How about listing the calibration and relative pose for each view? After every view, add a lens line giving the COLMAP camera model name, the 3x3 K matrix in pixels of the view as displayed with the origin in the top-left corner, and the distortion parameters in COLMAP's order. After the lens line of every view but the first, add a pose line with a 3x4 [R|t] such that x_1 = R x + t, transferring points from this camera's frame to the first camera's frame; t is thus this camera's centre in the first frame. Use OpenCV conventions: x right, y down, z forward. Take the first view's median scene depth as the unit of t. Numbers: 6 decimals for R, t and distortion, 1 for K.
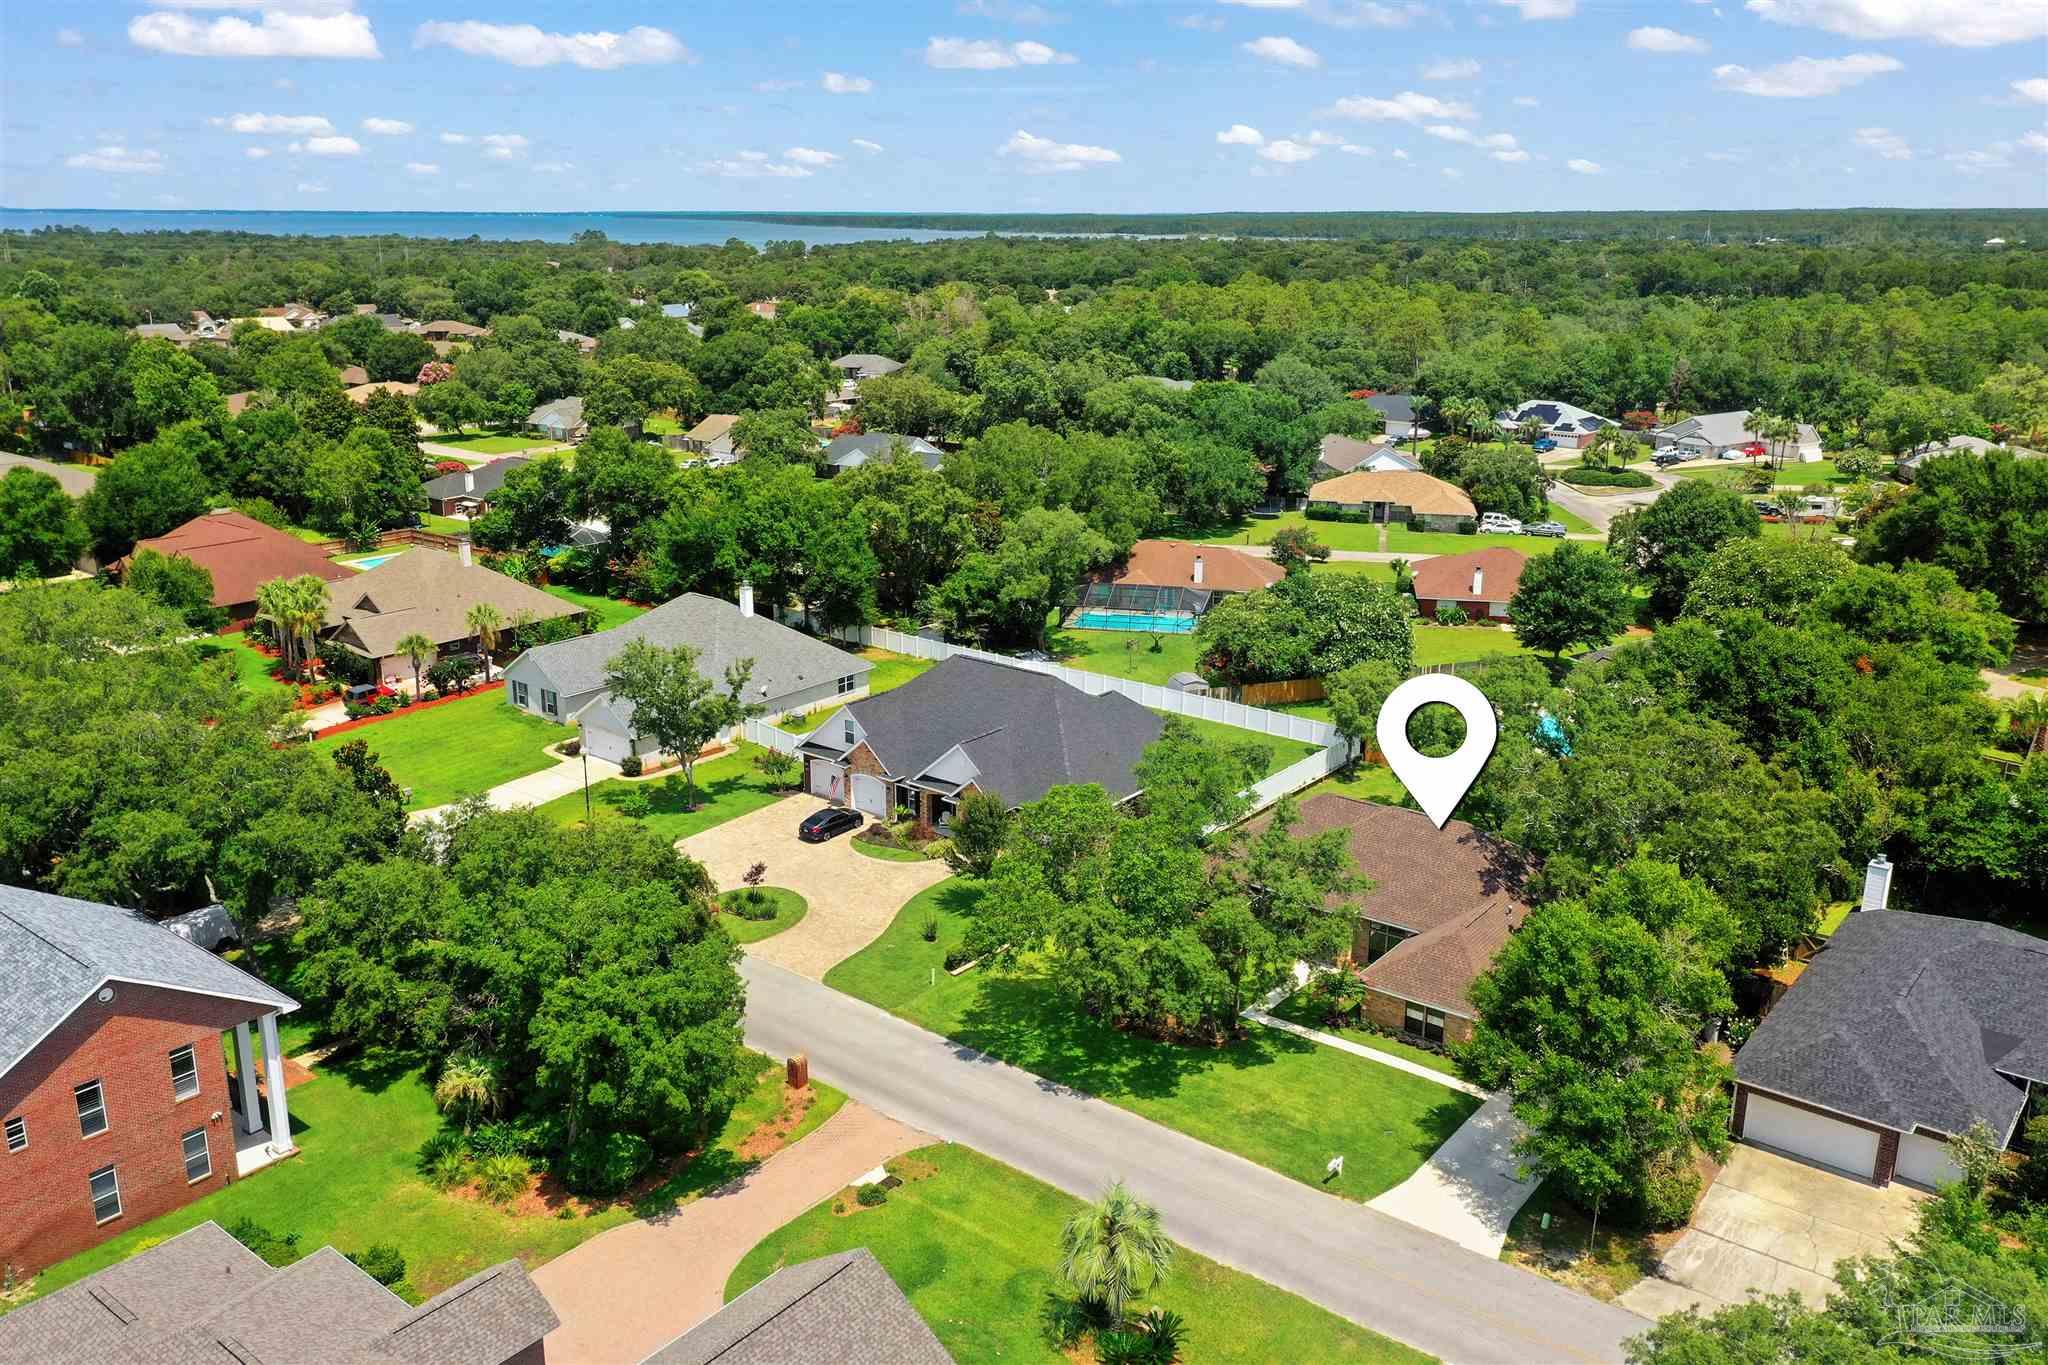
lens RADIAL K [[1639.2, 0, 1027.0], [0, 1639.2, 675.4], [0, 0, 1]] dist [-0.007425, 0.046649]
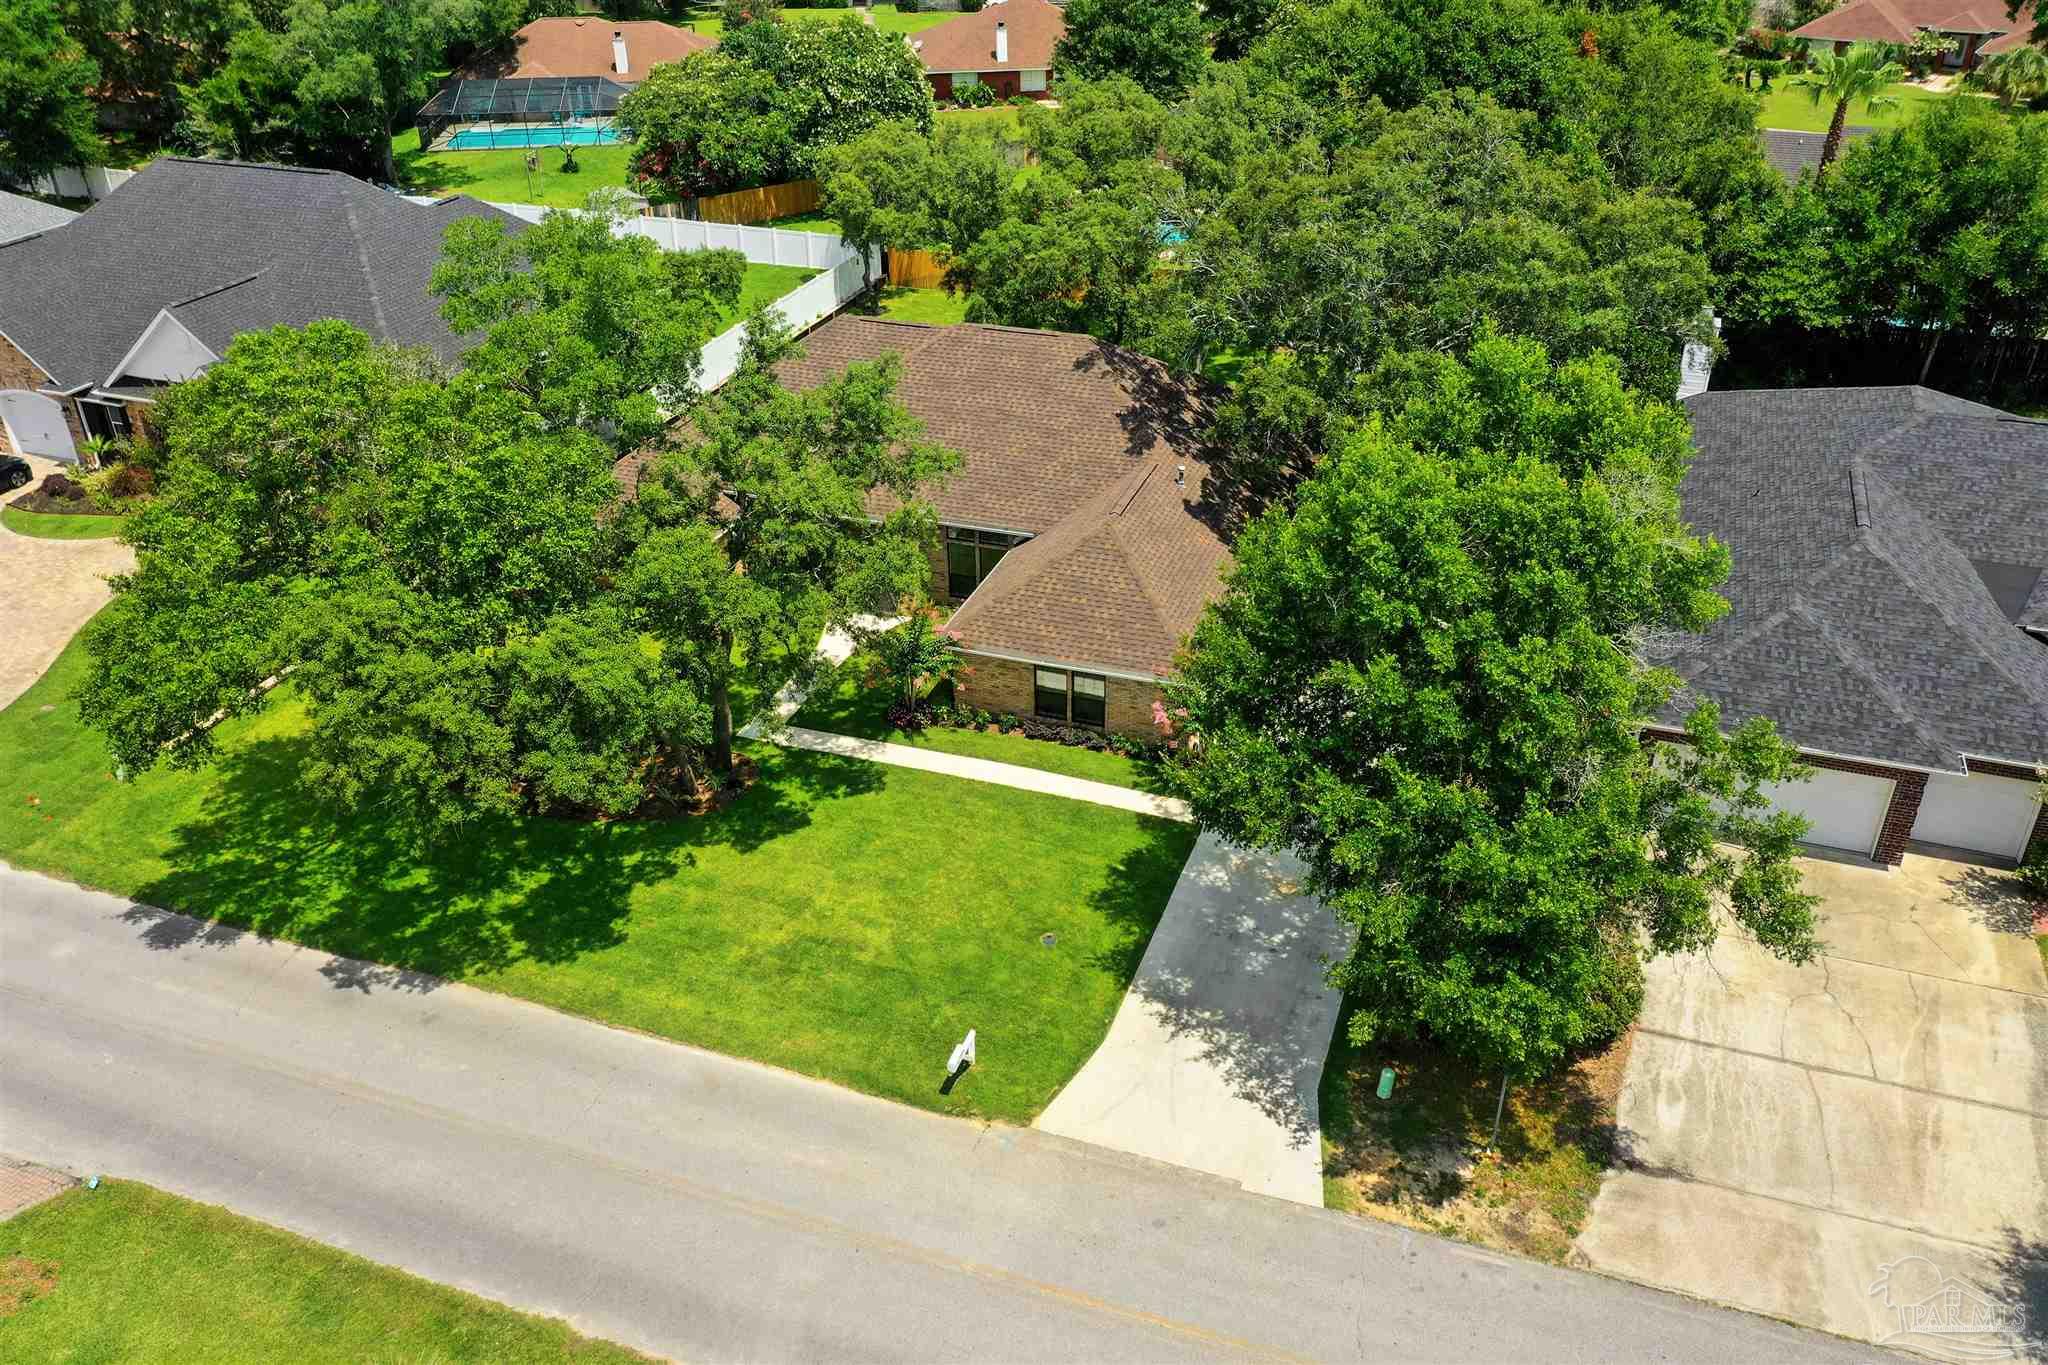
lens RADIAL K [[1639.2, 0, 1027.0], [0, 1639.2, 675.4], [0, 0, 1]] dist [-0.007425, 0.046649]
pose [[0.950219, -0.169753, 0.261279, 0.085658], [0.101485, 0.961449, 0.255572, 0.062209], [-0.294591, -0.216334, 0.930815, 0.491349]]
